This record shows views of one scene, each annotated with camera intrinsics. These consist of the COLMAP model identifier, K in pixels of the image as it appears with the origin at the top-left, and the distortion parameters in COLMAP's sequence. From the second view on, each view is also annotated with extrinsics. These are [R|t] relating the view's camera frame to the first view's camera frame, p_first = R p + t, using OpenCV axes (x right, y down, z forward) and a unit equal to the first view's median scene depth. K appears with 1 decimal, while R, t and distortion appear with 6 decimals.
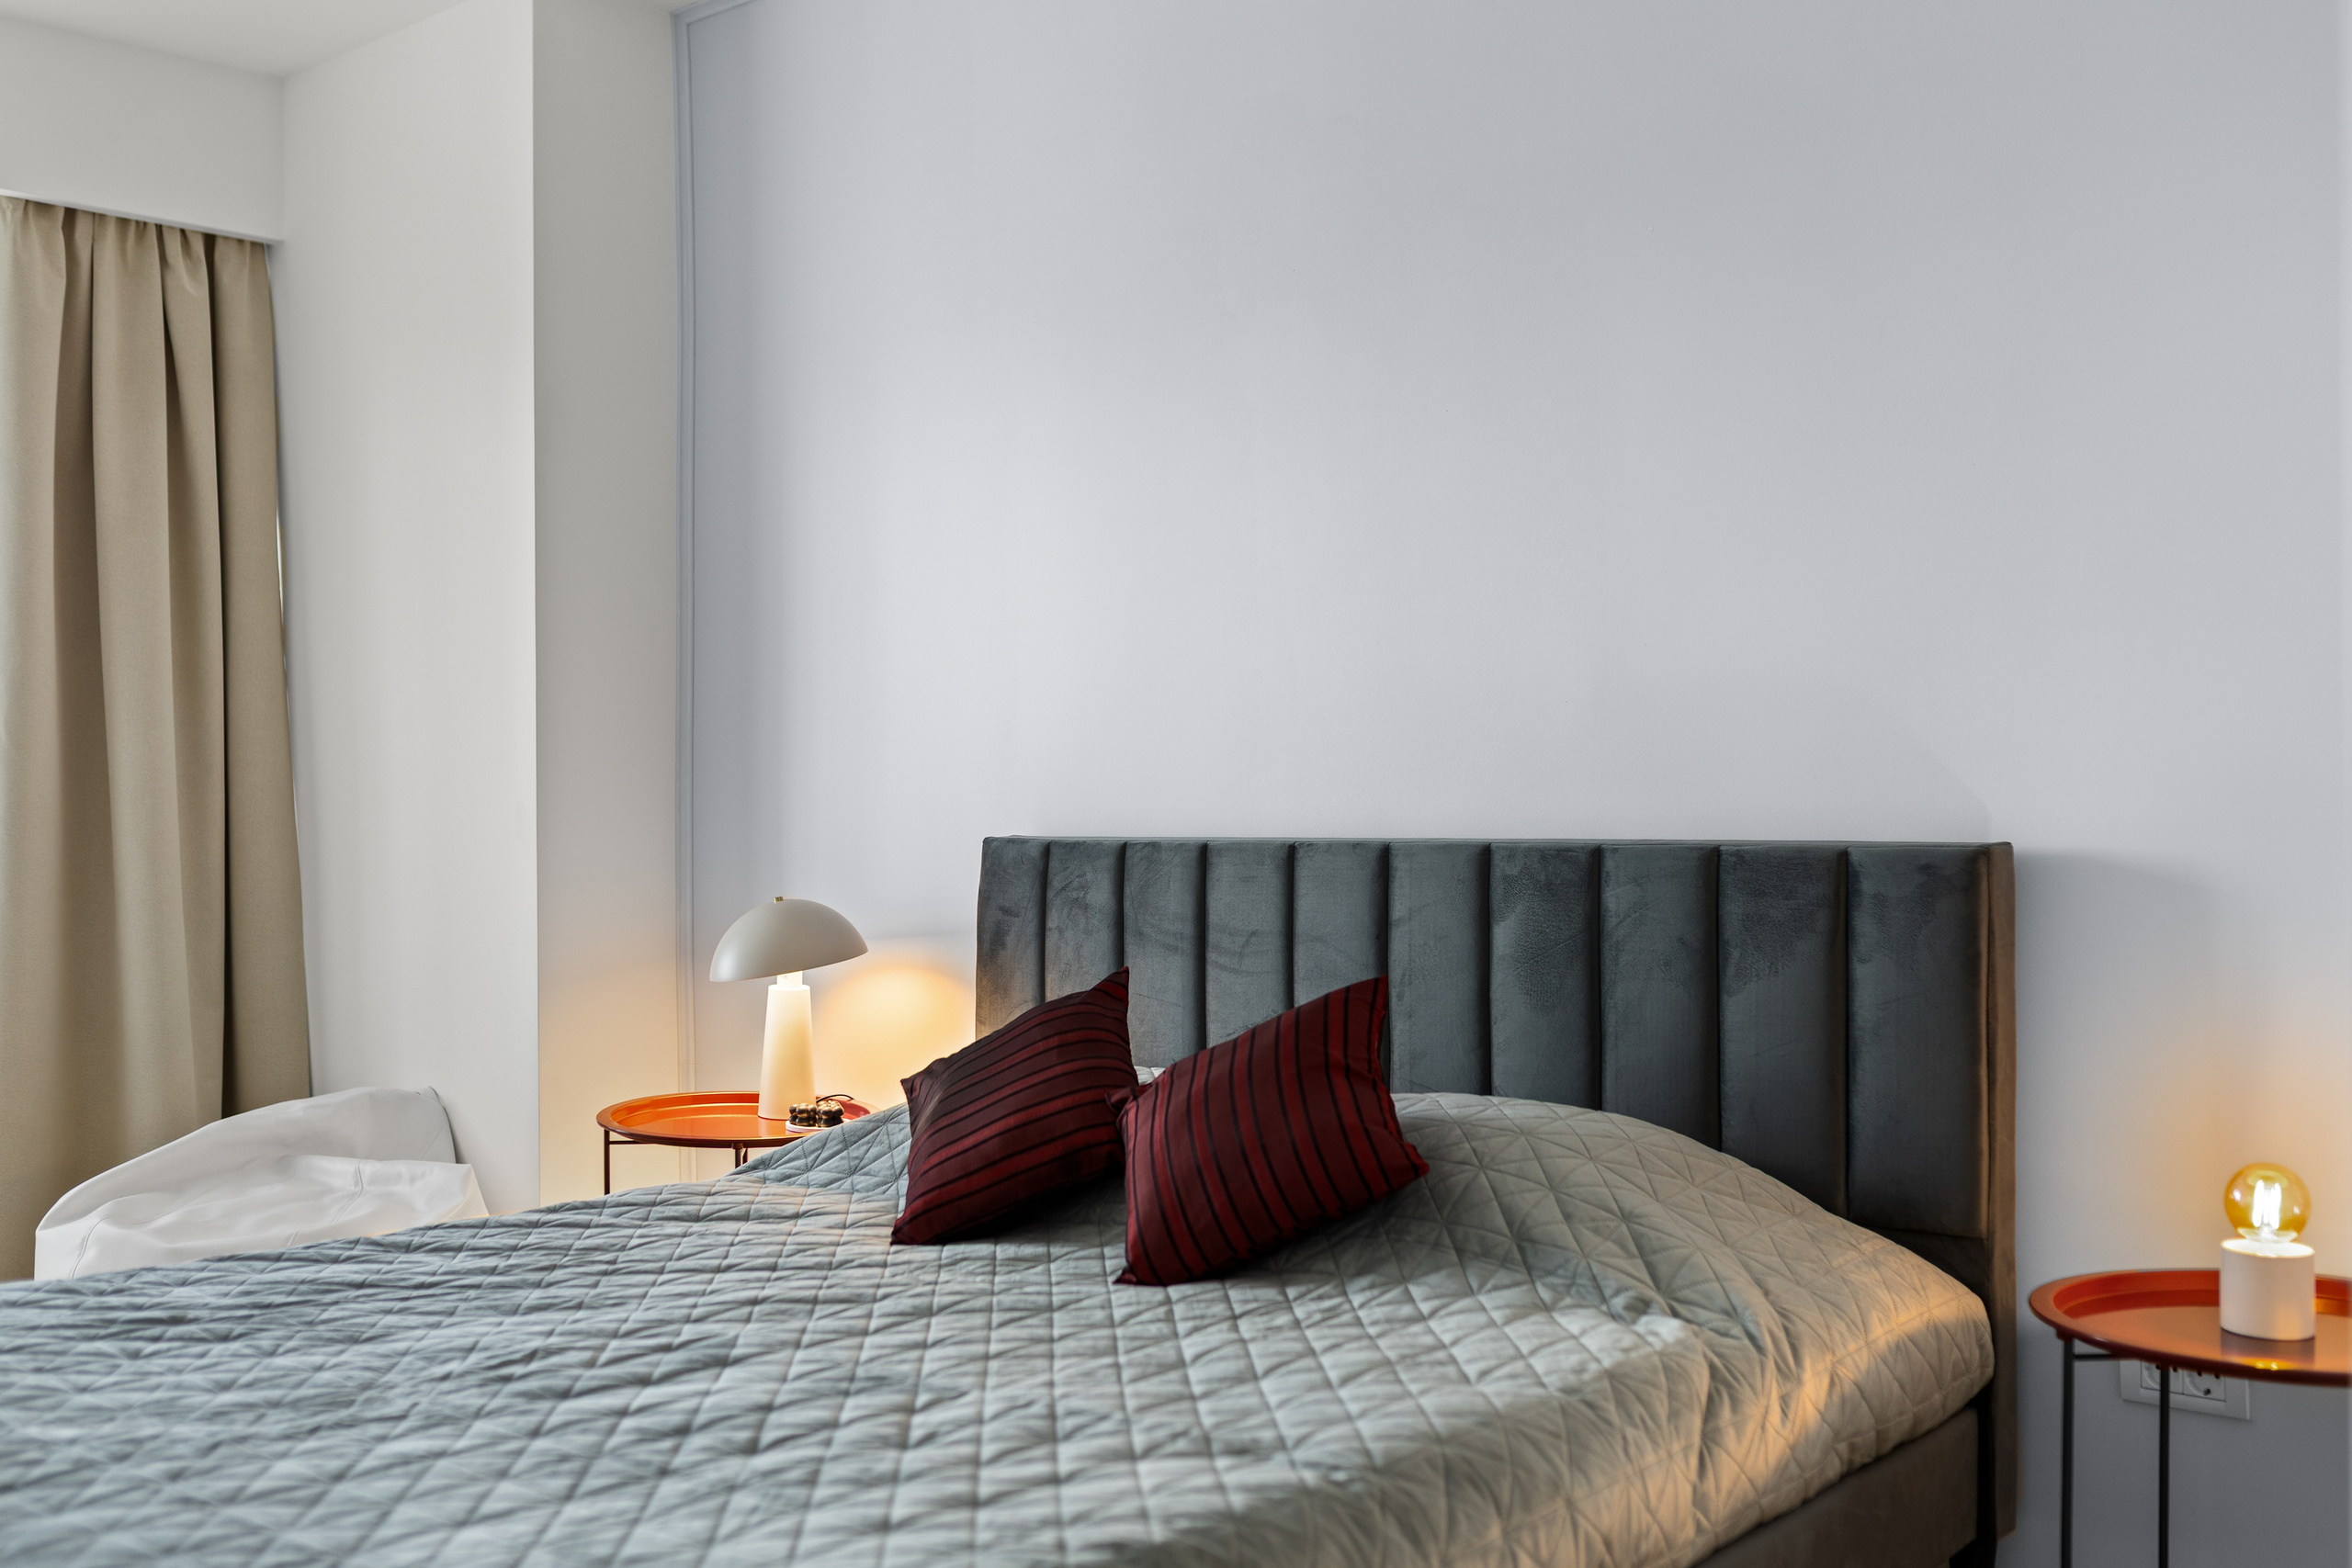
lens RADIAL K [[2189.6, 0, 1173.7], [0, 2189.6, 788.8], [0, 0, 1]] dist [-0.007778, 0.000000]
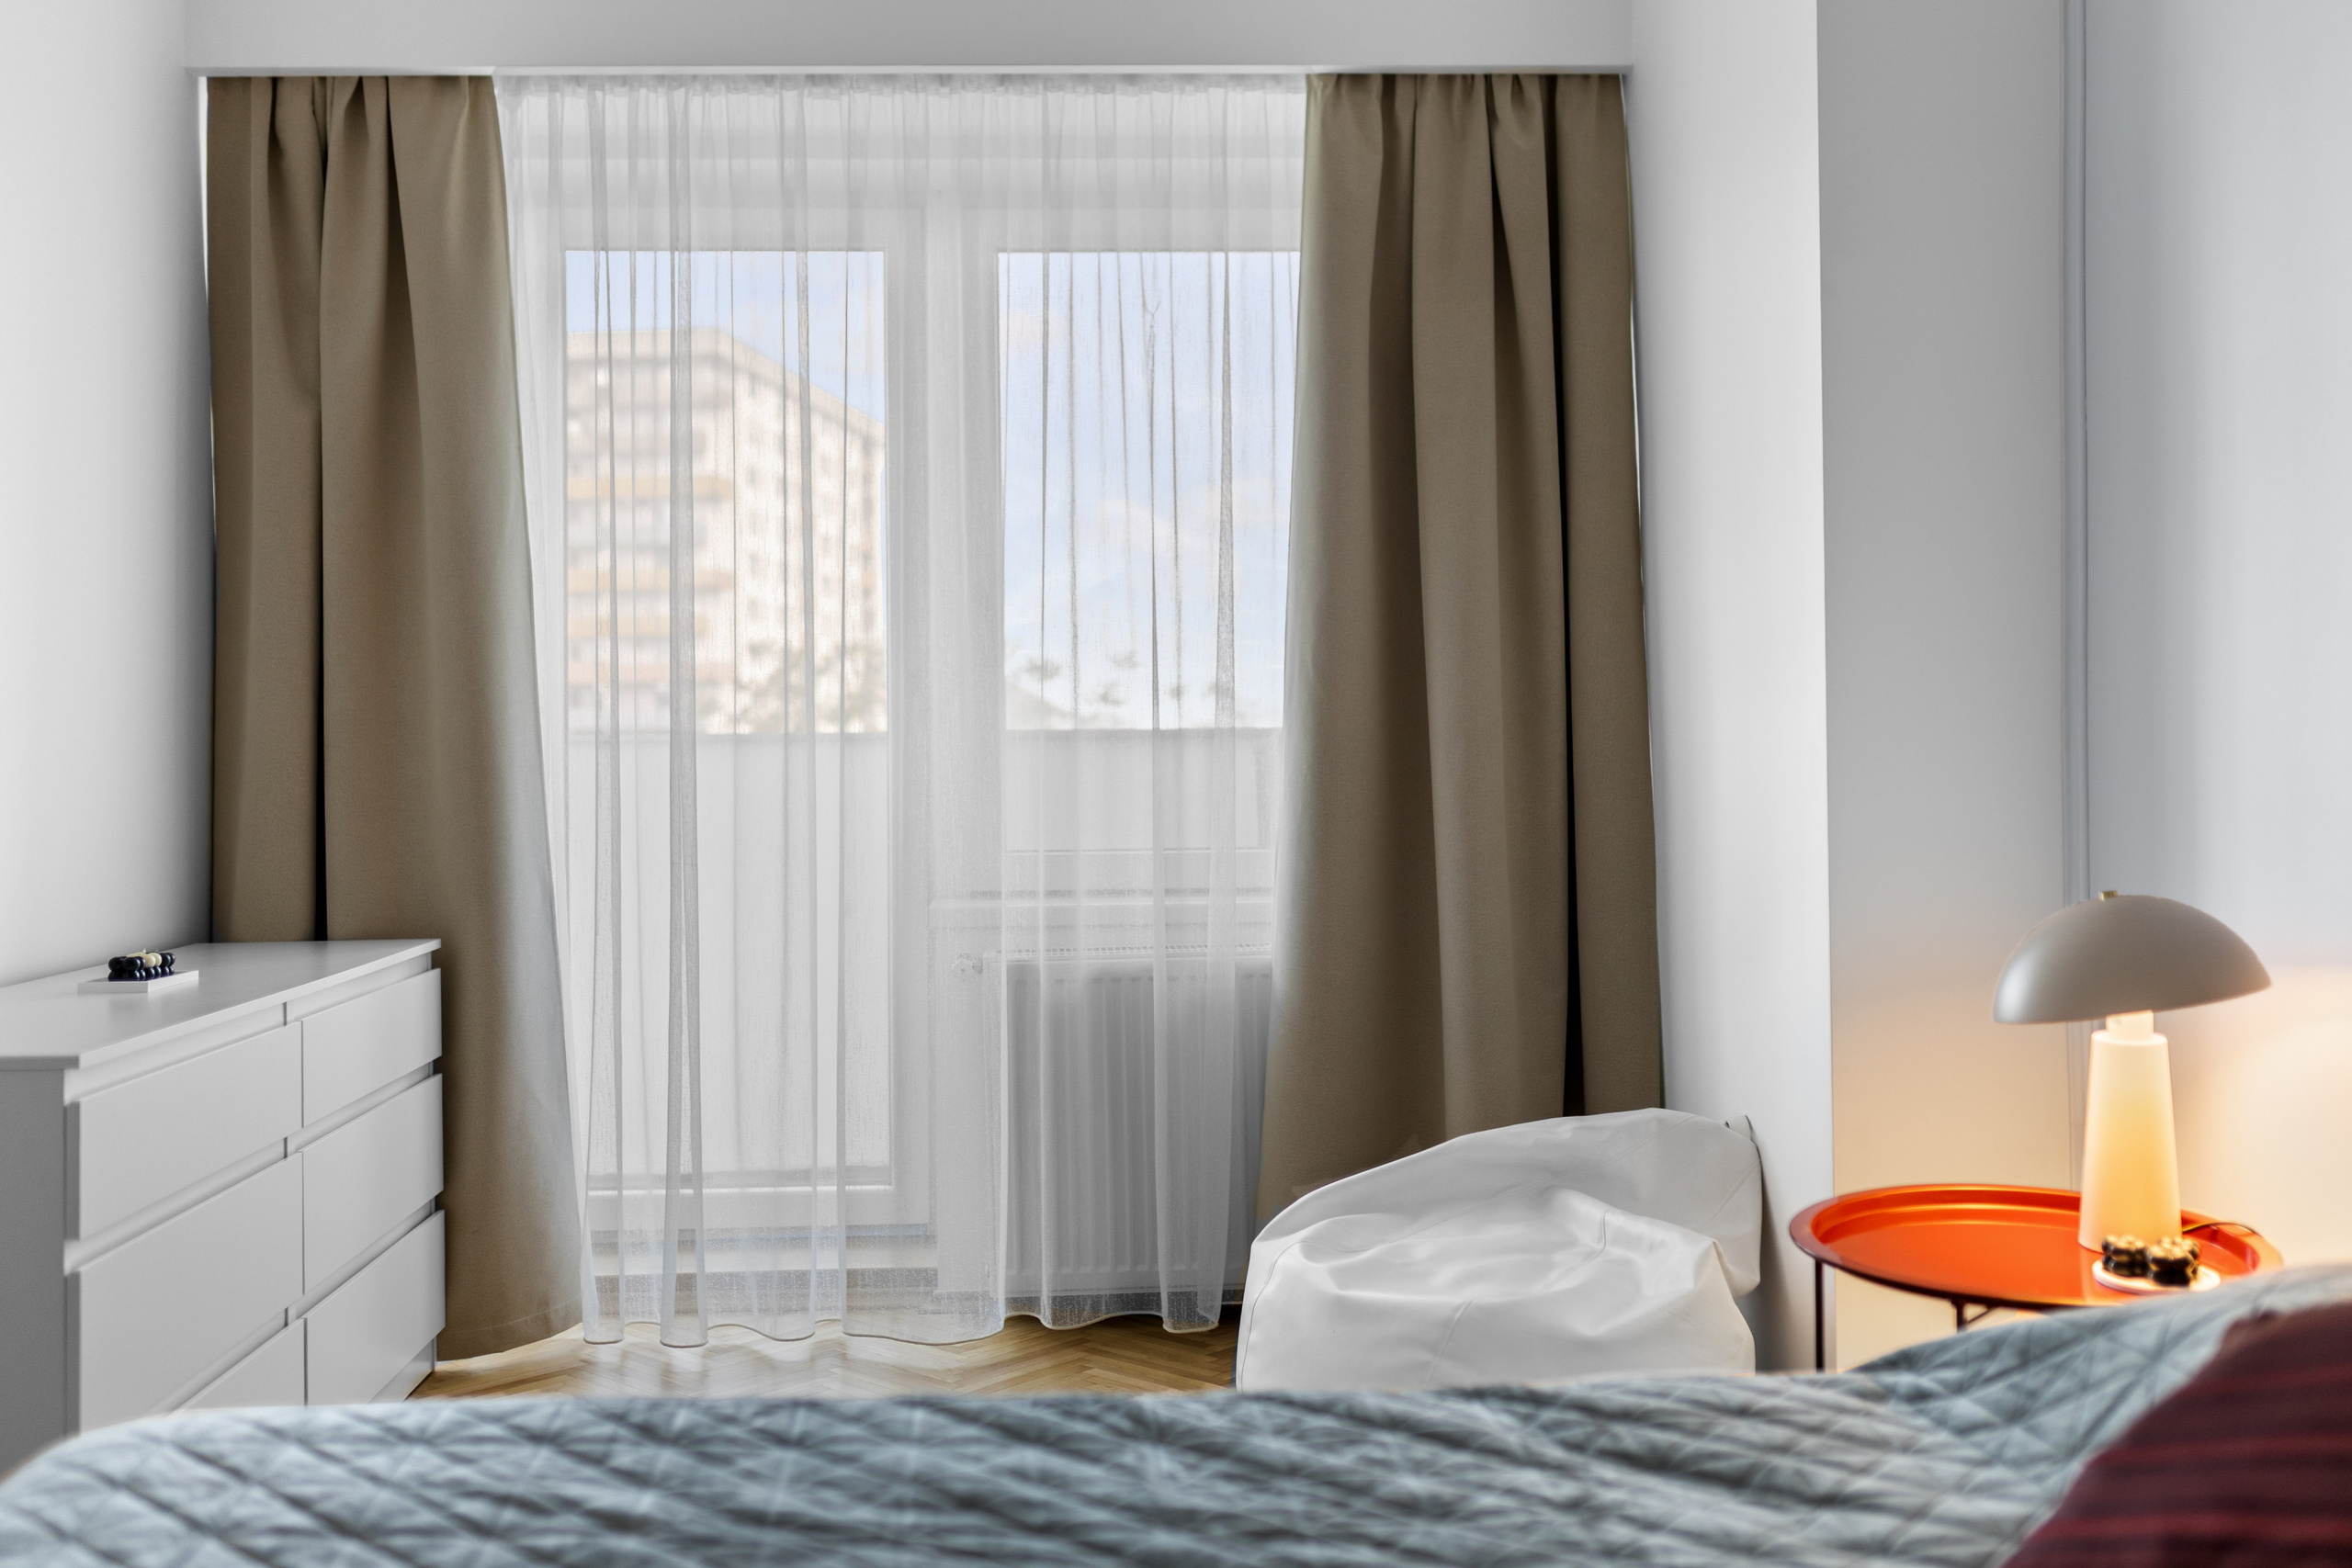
lens RADIAL K [[2189.6, 0, 1155.5], [0, 2189.6, 714.0], [0, 0, 1]] dist [-0.007778, 0.000000]
pose [[0.694605, -0.017423, -0.719180, 0.081070], [0.009818, 0.999843, -0.014739, 0.007247], [0.719324, 0.003177, 0.694667, 0.406010]]
